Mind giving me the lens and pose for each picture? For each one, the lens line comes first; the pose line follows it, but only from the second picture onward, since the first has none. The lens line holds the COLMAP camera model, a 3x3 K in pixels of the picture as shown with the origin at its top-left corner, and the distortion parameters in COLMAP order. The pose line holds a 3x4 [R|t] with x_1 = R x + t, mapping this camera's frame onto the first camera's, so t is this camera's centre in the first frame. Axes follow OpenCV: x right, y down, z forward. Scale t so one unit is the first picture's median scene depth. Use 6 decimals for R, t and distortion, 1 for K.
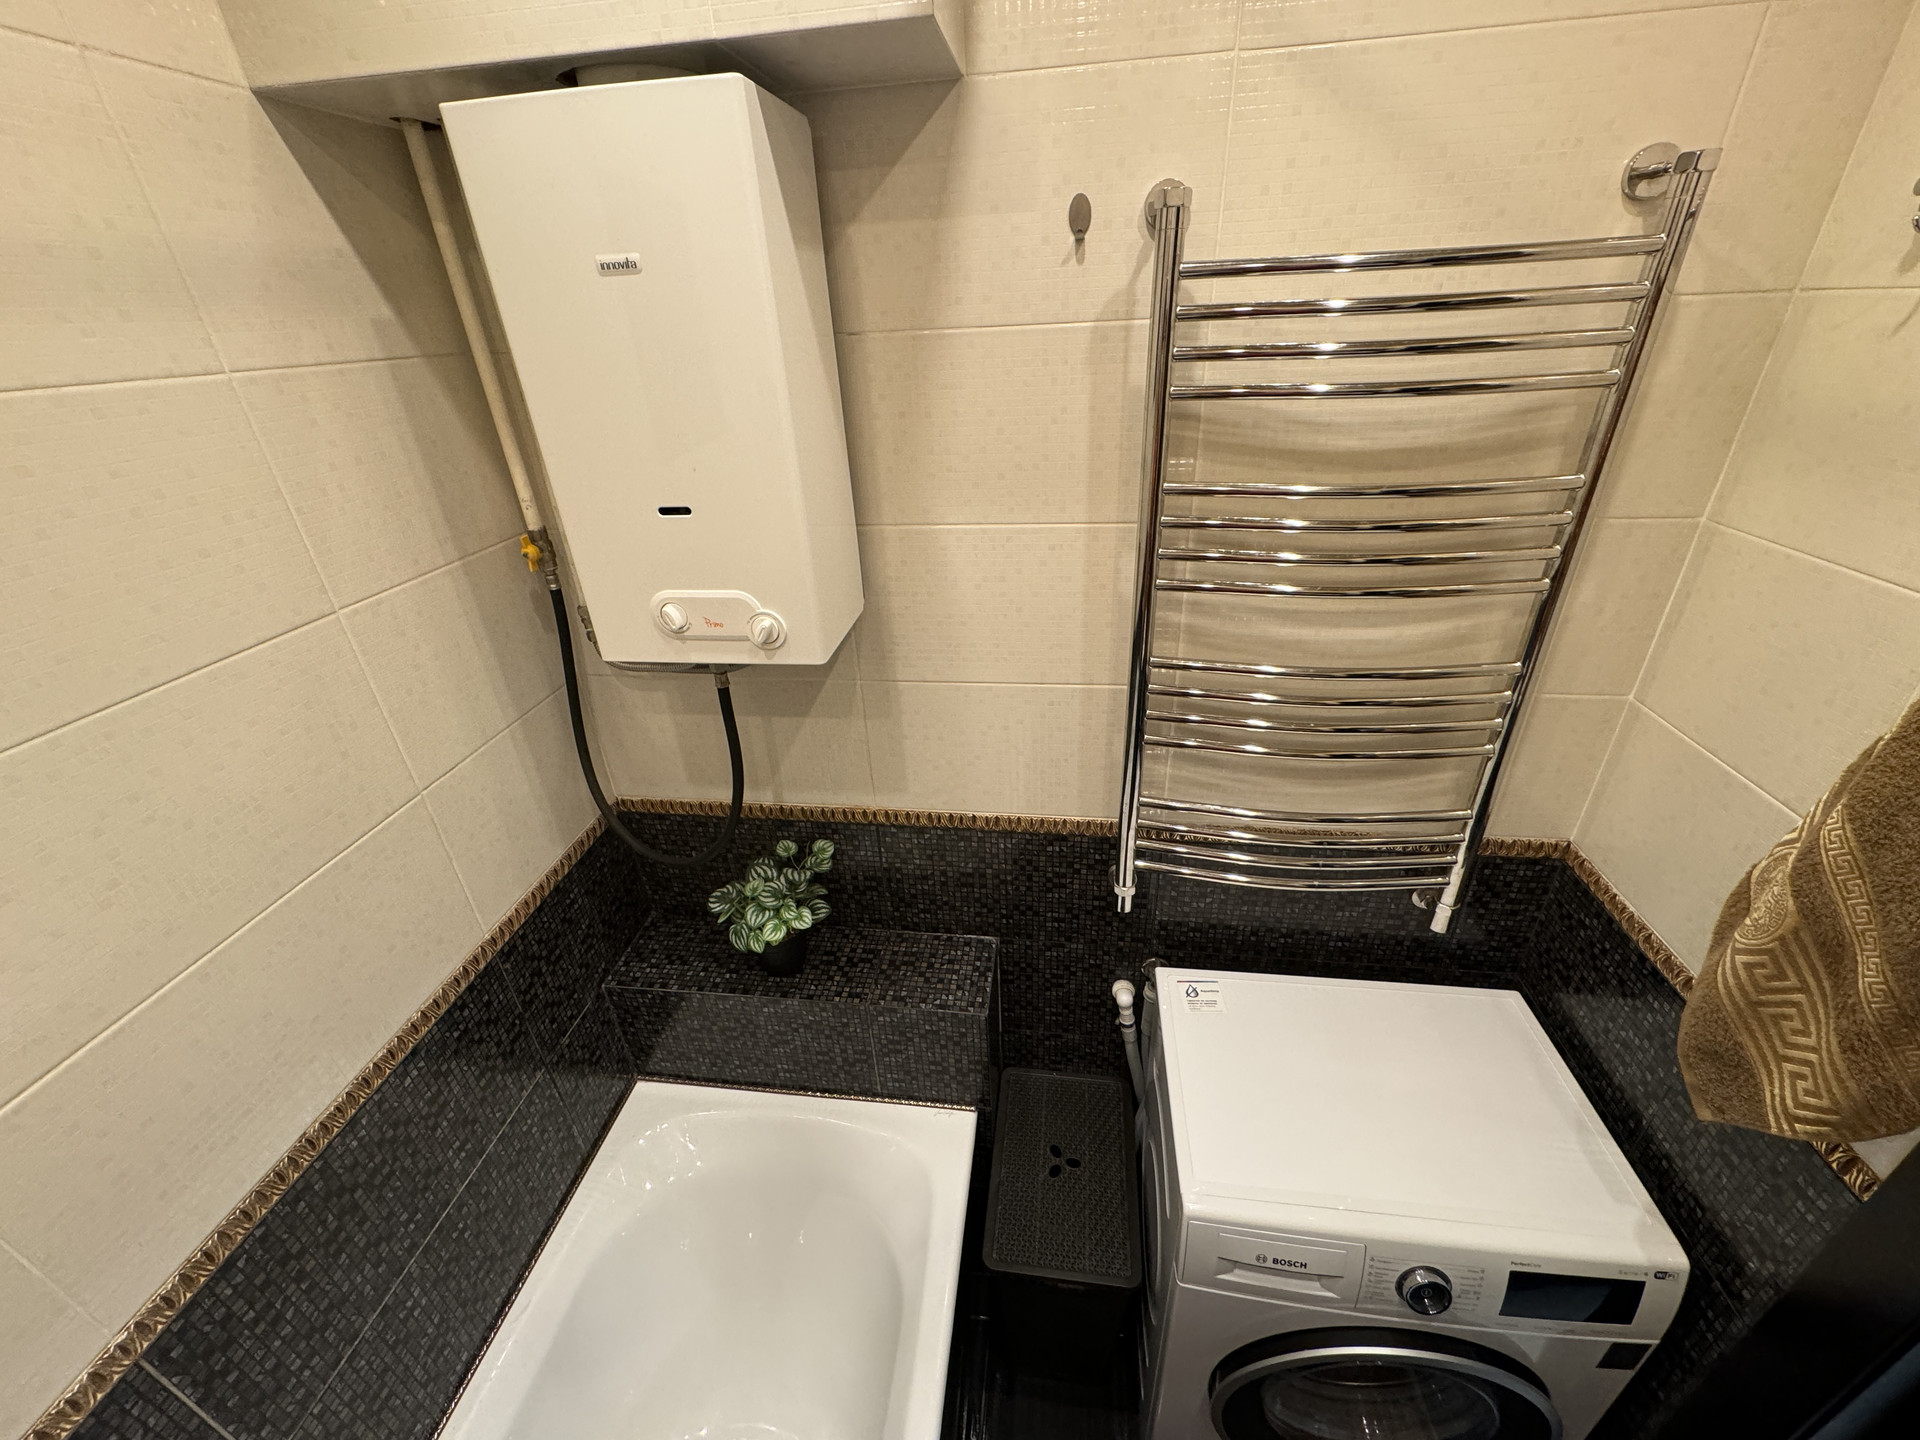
lens RADIAL K [[763.5, 0, 957.1], [0, 763.5, 719.5], [0, 0, 1]] dist [-0.001016, 0.000261]
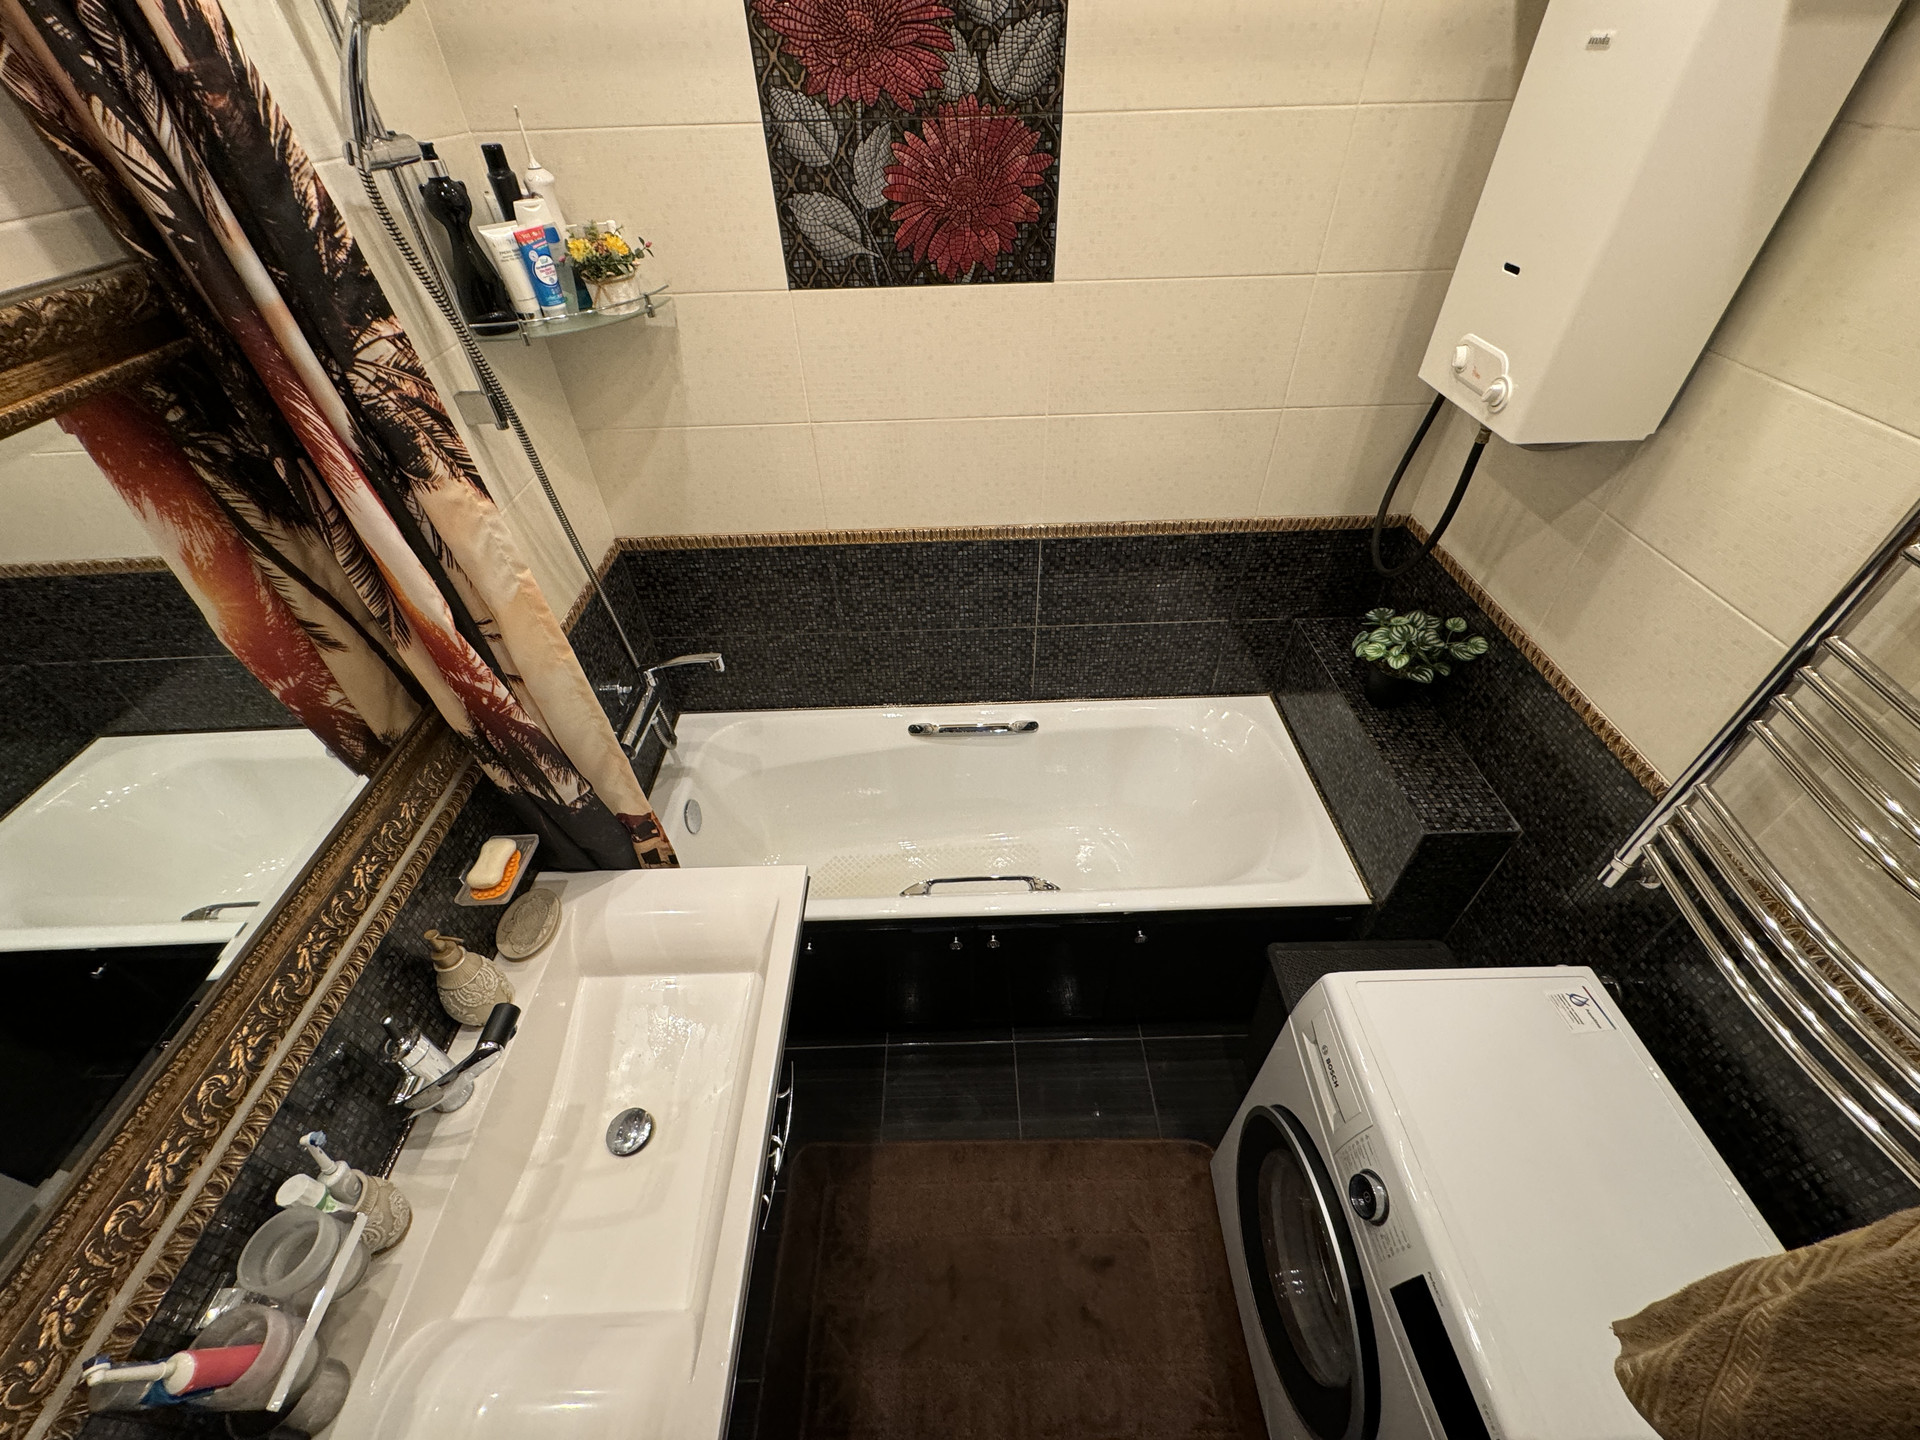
lens RADIAL K [[763.5, 0, 959.8], [0, 763.5, 717.2], [0, 0, 1]] dist [-0.001016, 0.000261]
pose [[0.147416, 0.689672, -0.708957, 0.612706], [-0.453378, 0.684167, 0.571283, -0.053308], [0.879043, 0.237209, 0.413539, -0.088507]]
